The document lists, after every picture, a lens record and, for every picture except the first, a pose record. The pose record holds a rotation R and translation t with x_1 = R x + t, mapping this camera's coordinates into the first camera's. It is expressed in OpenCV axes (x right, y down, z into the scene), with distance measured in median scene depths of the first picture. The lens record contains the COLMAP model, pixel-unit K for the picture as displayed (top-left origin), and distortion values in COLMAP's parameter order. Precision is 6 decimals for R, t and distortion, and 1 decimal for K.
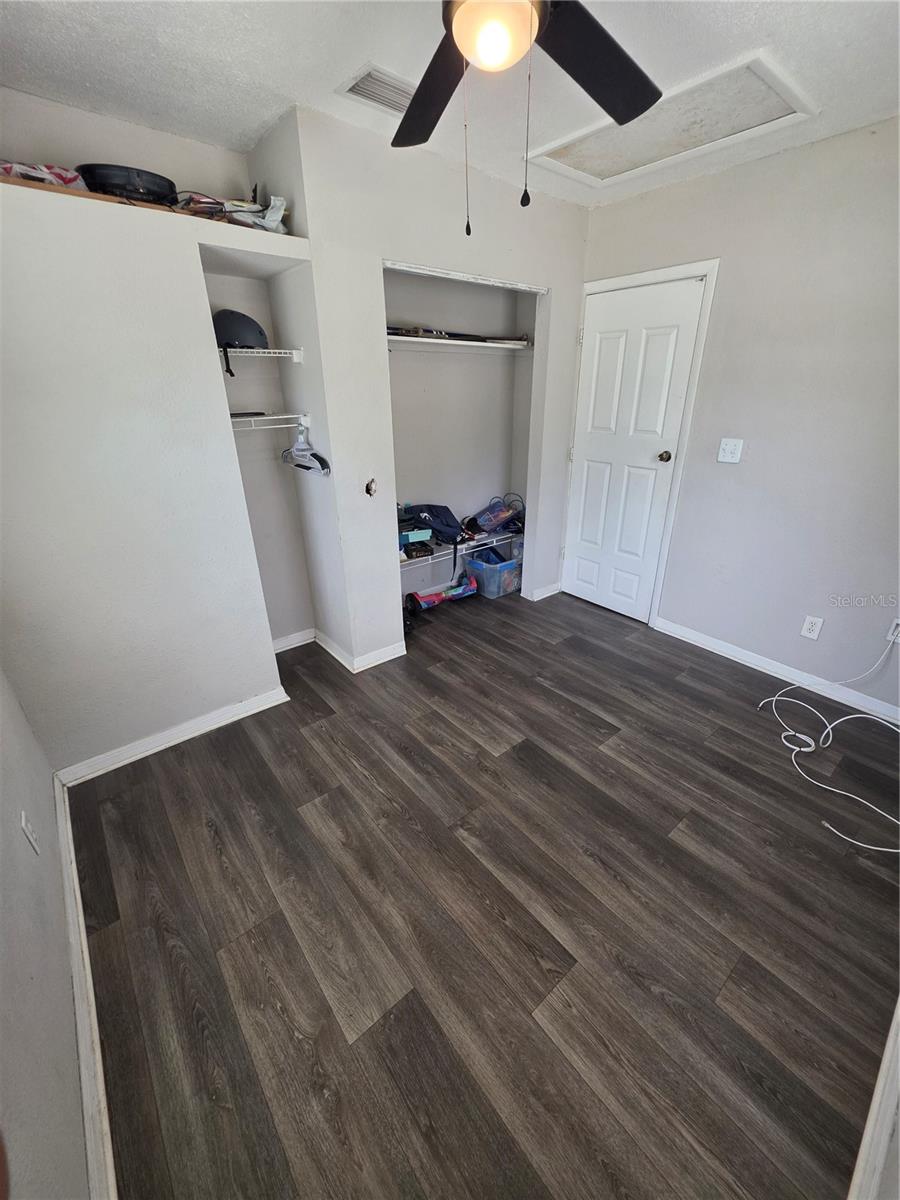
lens RADIAL K [[478.7, 0, 445.7], [0, 478.7, 604.9], [0, 0, 1]] dist [-0.004386, 0.001692]
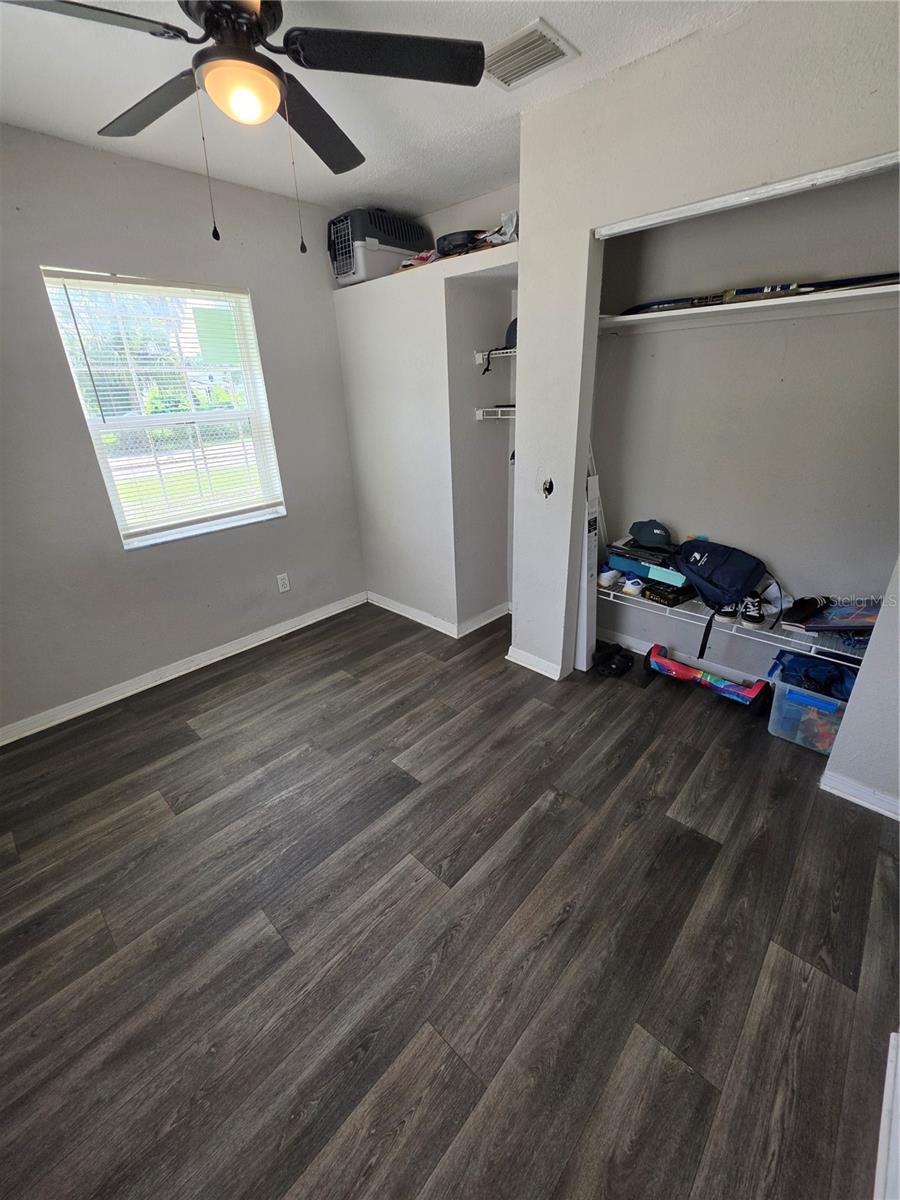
lens RADIAL K [[478.7, 0, 470.3], [0, 478.7, 606.4], [0, 0, 1]] dist [-0.004386, 0.001692]
pose [[0.142912, 0.406798, -0.902270, 0.698273], [-0.389552, 0.861165, 0.326563, -0.266785], [0.909849, 0.304811, 0.281540, 0.610434]]
